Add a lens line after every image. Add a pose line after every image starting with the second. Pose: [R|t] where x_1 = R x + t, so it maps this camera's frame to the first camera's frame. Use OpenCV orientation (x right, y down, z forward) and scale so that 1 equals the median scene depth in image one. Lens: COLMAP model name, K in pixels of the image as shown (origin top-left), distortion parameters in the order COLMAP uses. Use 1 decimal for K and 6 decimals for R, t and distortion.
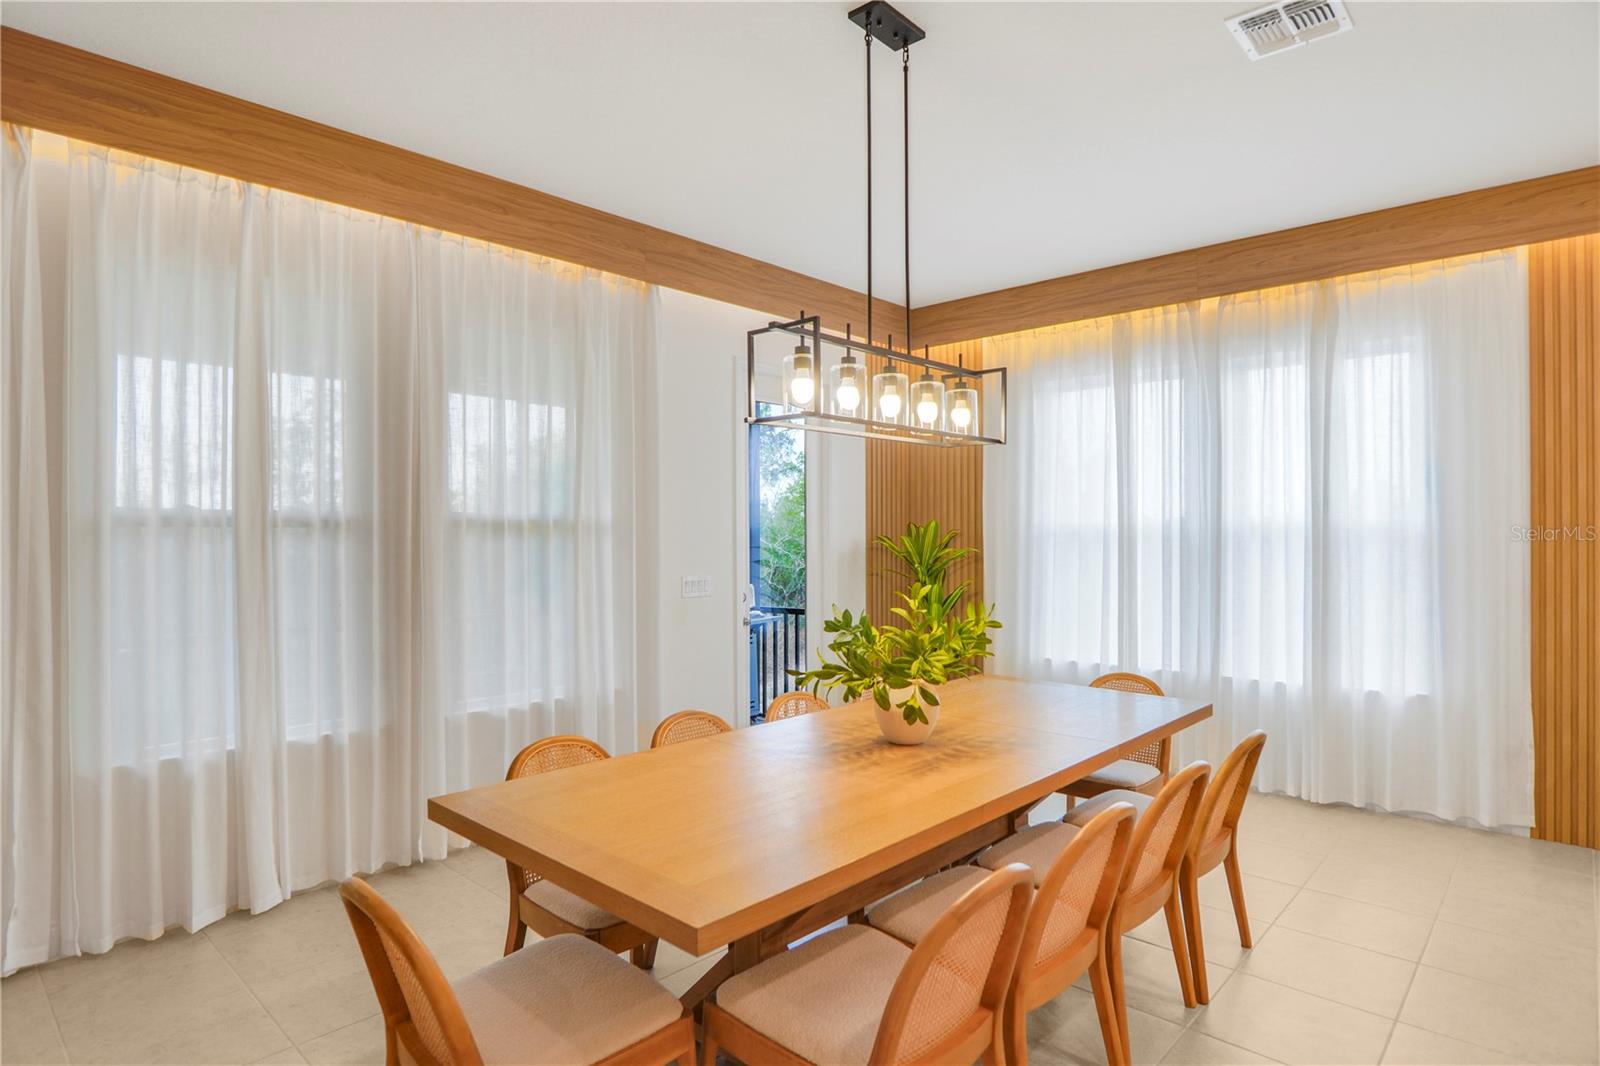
lens RADIAL K [[866.5, 0, 806.3], [0, 866.5, 530.4], [0, 0, 1]] dist [-0.005202, 0.007498]
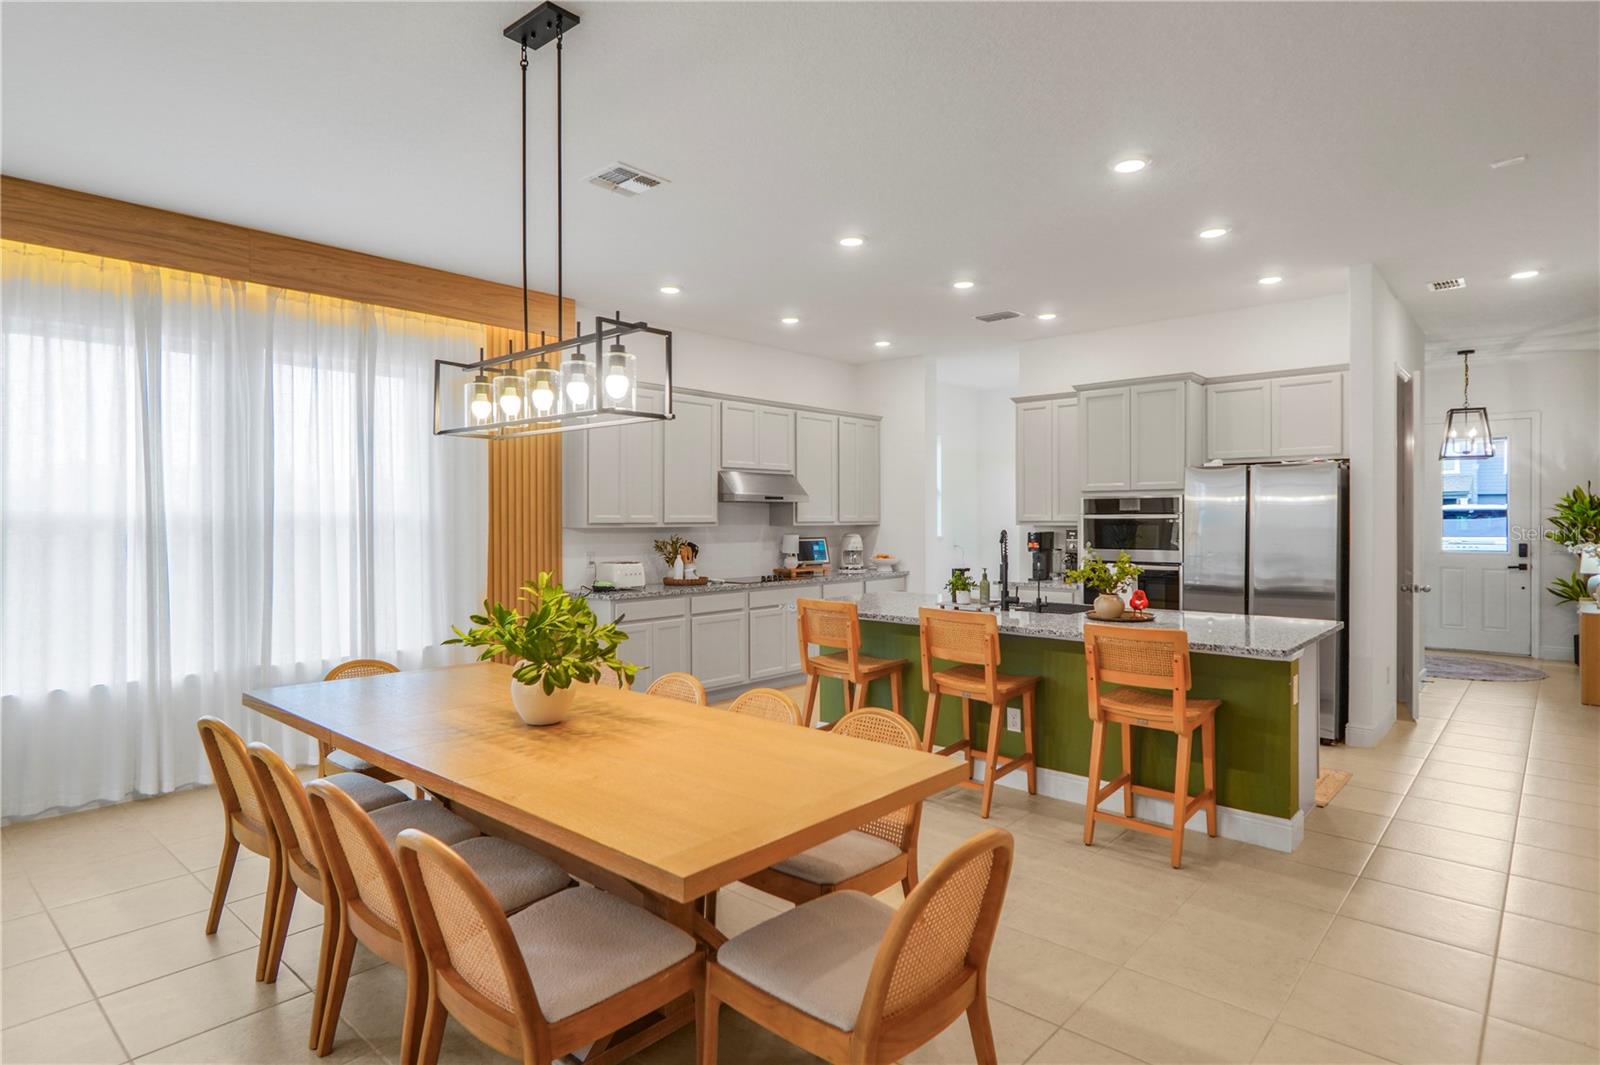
lens RADIAL K [[866.5, 0, 788.7], [0, 866.5, 527.4], [0, 0, 1]] dist [-0.005202, 0.007498]
pose [[-0.018240, -0.016703, 0.999694, -0.560078], [0.004147, 0.999851, 0.016782, -0.005110], [-0.999825, 0.004452, -0.018168, 0.433788]]
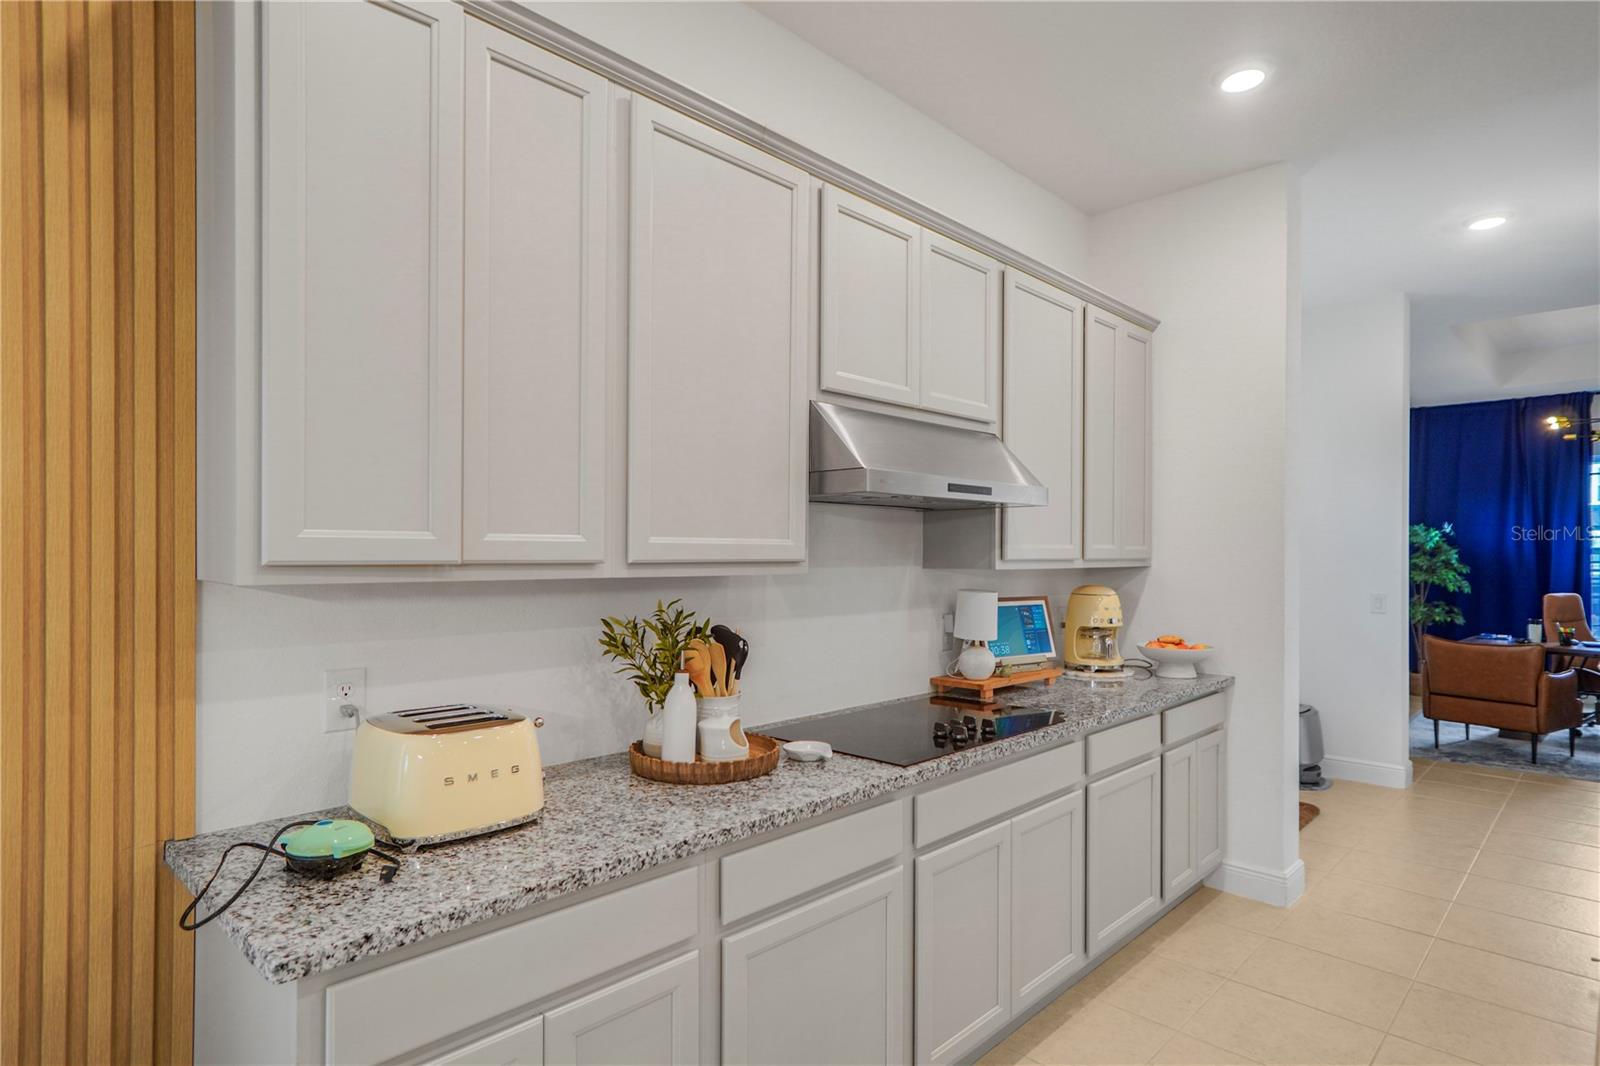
lens RADIAL K [[866.5, 0, 783.9], [0, 866.5, 553.2], [0, 0, 1]] dist [-0.005202, 0.007498]
pose [[0.026274, -0.009919, 0.999606, 0.470317], [-0.003170, 0.999945, 0.010005, 0.001991], [-0.999650, -0.003432, 0.026241, 0.530513]]
